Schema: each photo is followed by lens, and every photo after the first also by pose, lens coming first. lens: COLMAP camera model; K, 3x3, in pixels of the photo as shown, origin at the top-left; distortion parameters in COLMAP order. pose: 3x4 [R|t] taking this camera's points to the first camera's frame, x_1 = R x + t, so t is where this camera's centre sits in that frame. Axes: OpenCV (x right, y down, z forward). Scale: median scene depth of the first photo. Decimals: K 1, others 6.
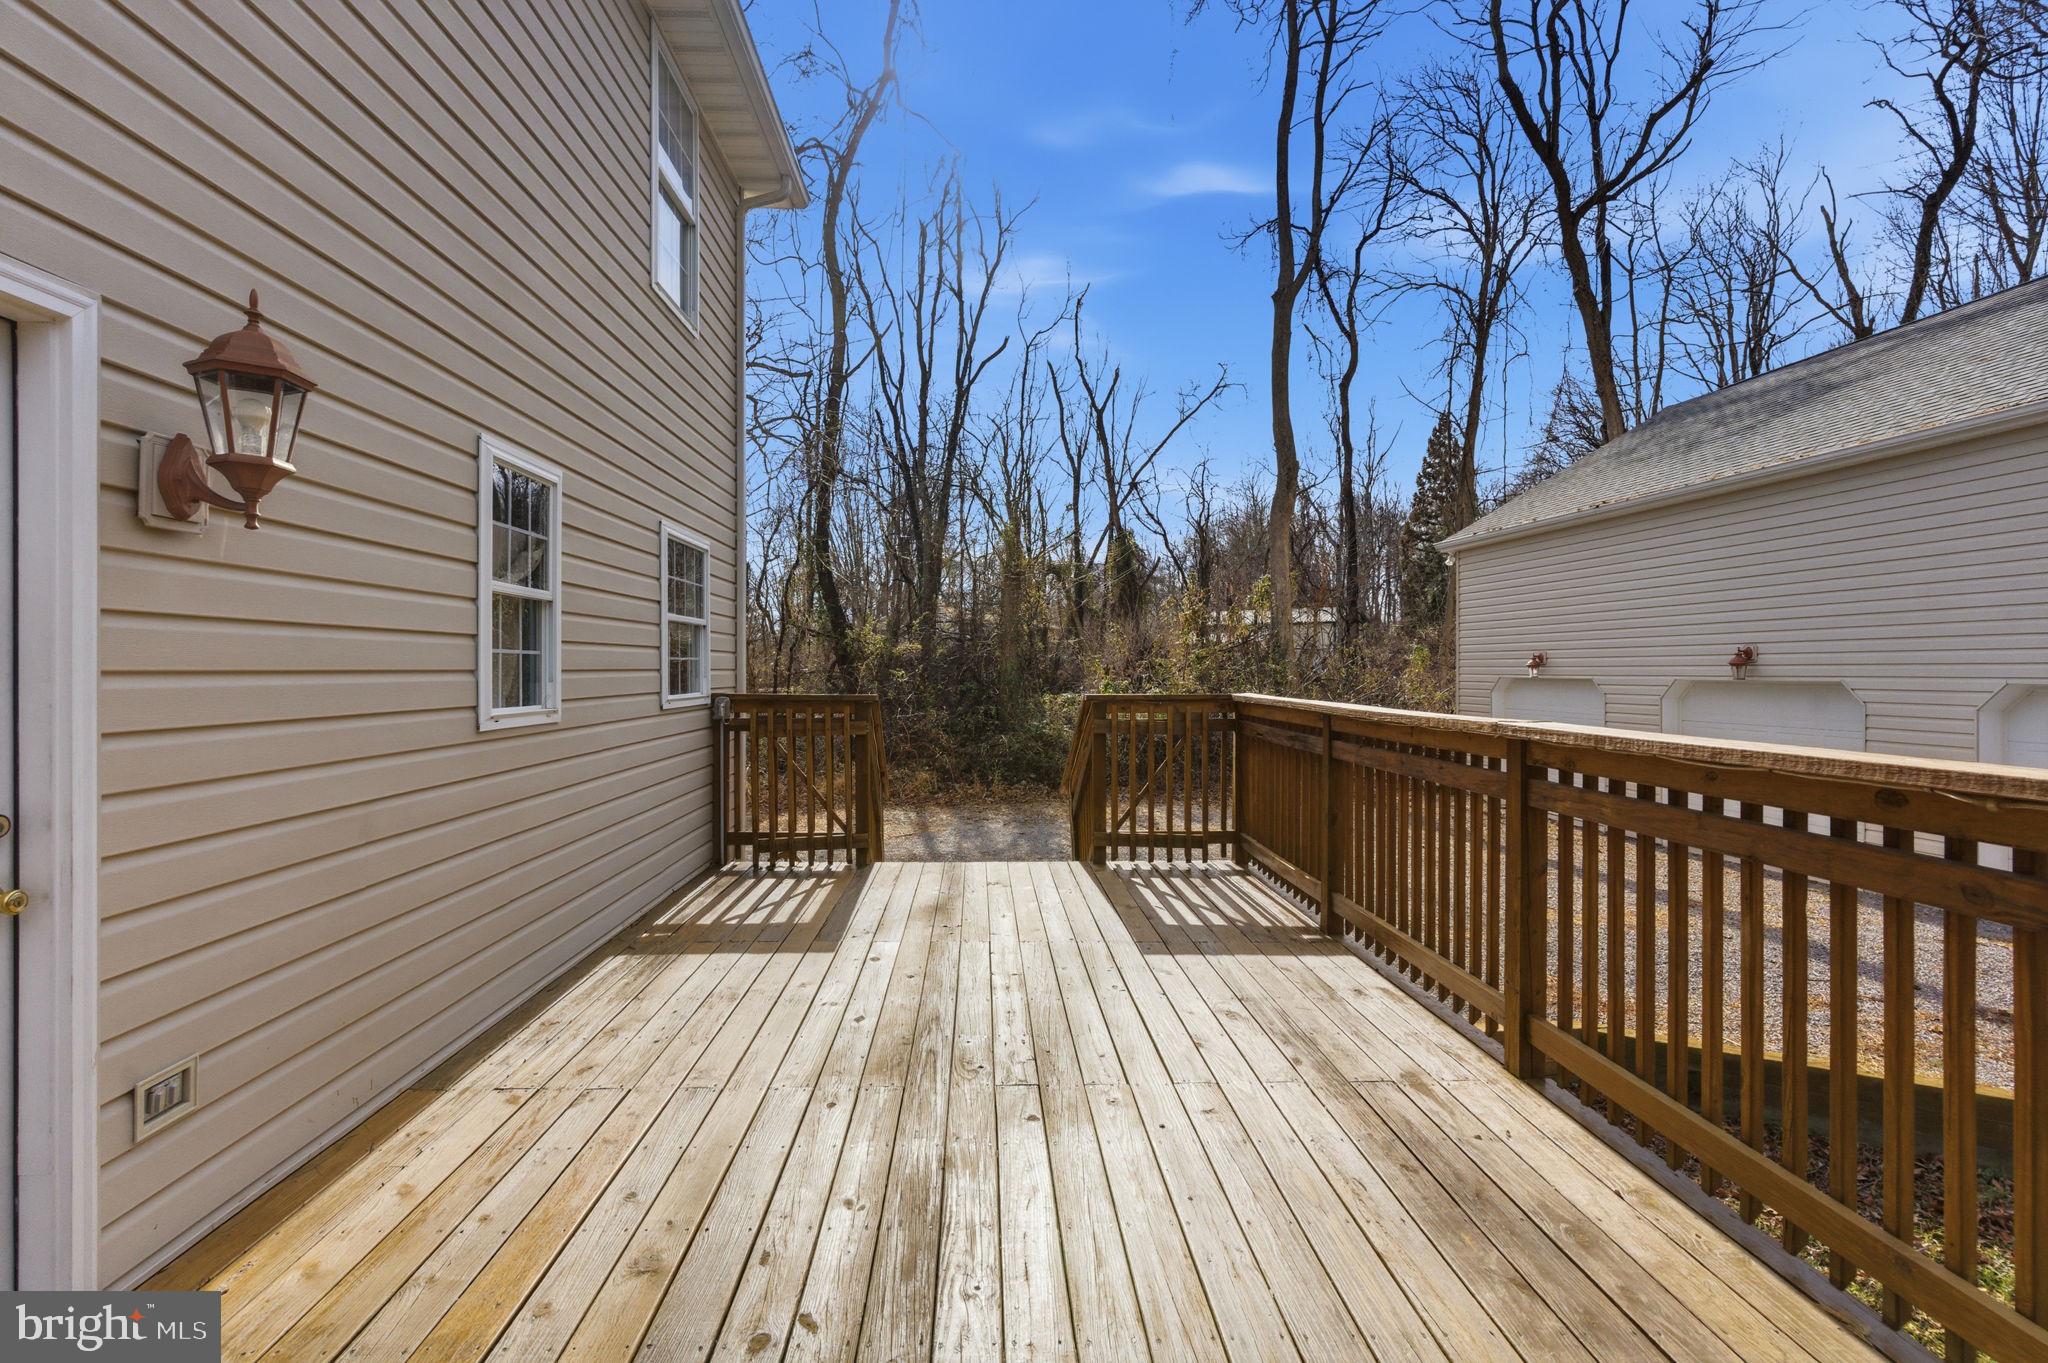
lens RADIAL K [[1102.7, 0, 1025.5], [0, 1102.7, 673.3], [0, 0, 1]] dist [0.002025, 0.000593]
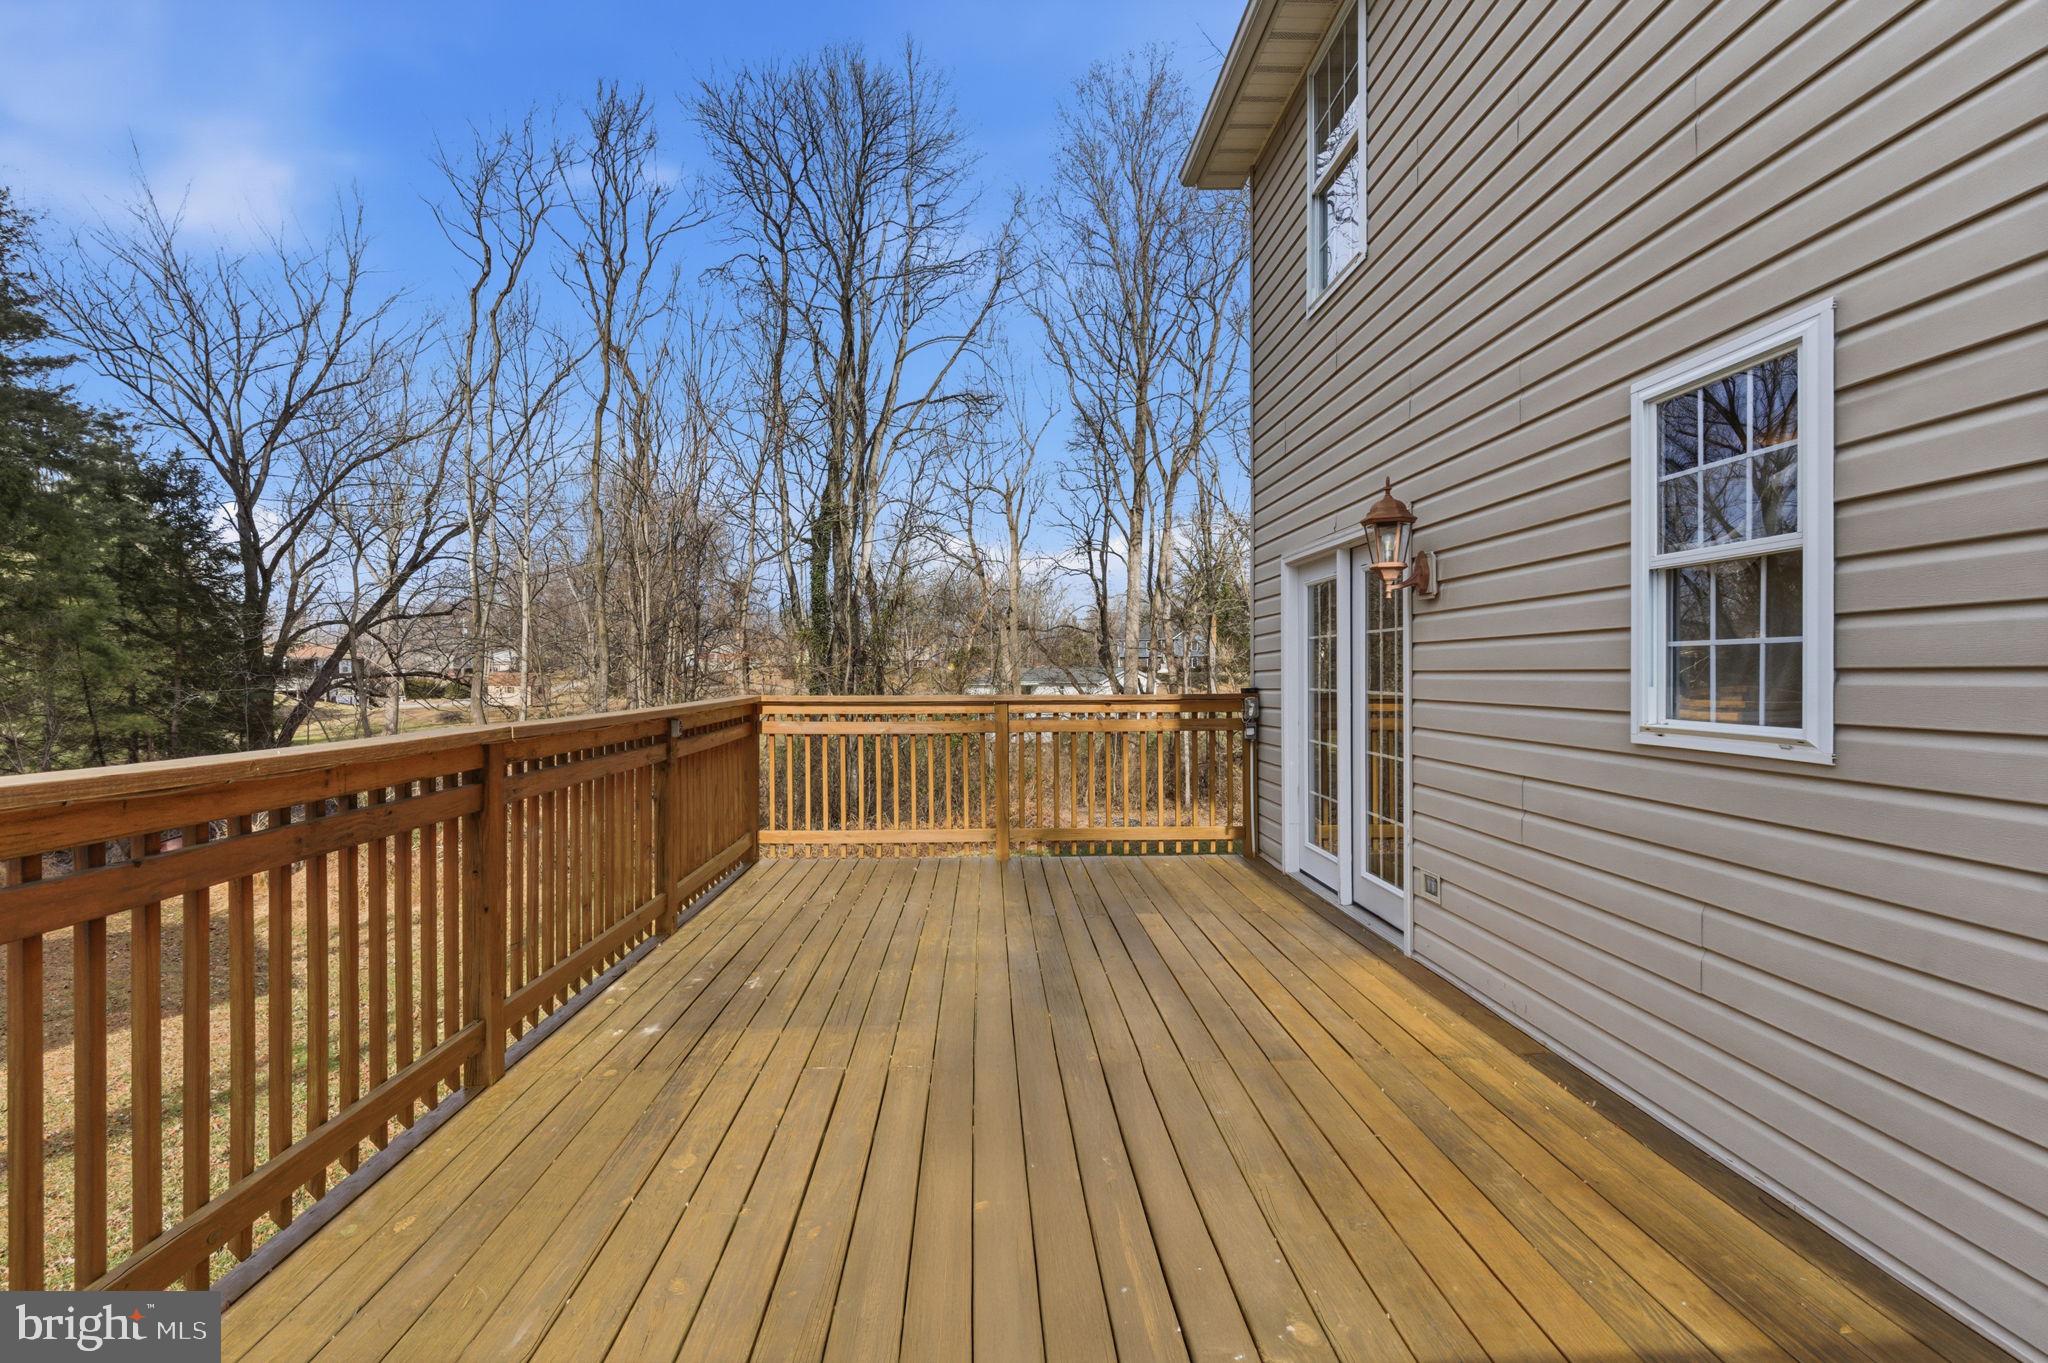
lens RADIAL K [[1102.7, 0, 1025.5], [0, 1102.7, 673.3], [0, 0, 1]] dist [0.002025, 0.000593]
pose [[-0.999982, 0.006039, 0.000473, -0.035290], [0.006042, 0.999961, 0.006509, -0.007494], [-0.000434, 0.006512, -0.999979, 1.814218]]
